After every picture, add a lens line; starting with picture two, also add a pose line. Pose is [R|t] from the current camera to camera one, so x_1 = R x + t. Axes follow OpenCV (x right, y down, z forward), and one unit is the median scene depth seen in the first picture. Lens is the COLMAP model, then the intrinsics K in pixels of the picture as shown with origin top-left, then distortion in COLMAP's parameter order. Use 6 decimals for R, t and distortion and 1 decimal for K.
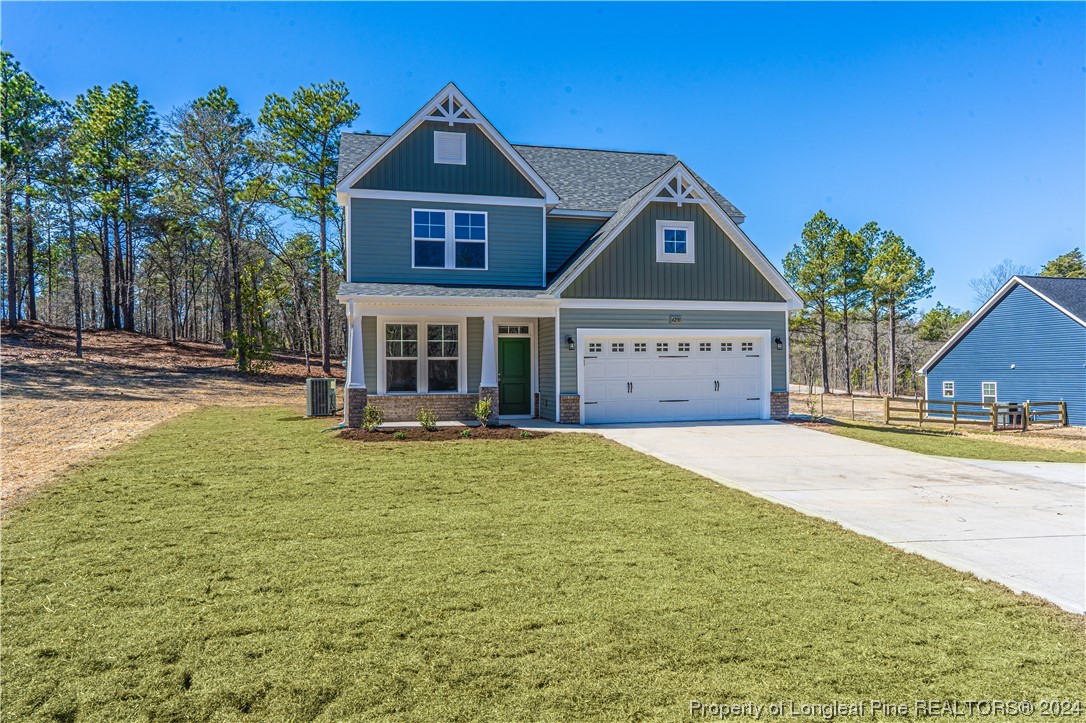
lens RADIAL K [[720.7, 0, 484.6], [0, 720.7, 361.5], [0, 0, 1]] dist [-0.004167, 0.007977]
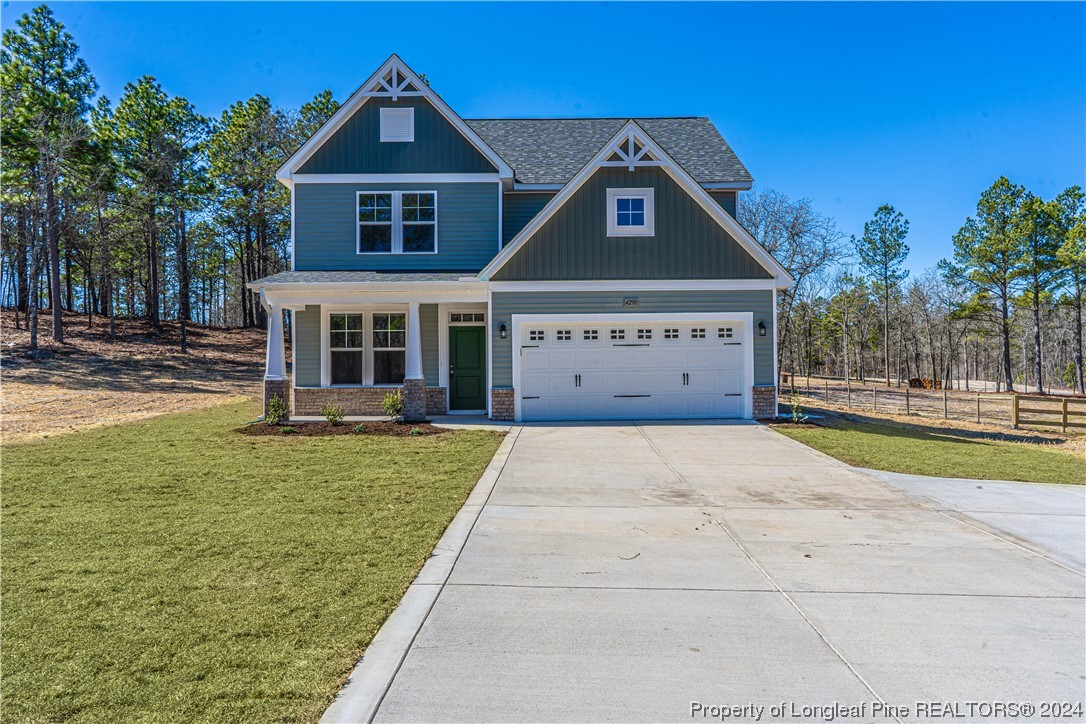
lens RADIAL K [[720.7, 0, 542.1], [0, 720.7, 361.9], [0, 0, 1]] dist [-0.004167, 0.007977]
pose [[0.973974, -0.002810, -0.226641, 0.347667], [0.003902, 0.999983, 0.004371, 0.009025], [0.226625, -0.005142, 0.973969, 0.128031]]
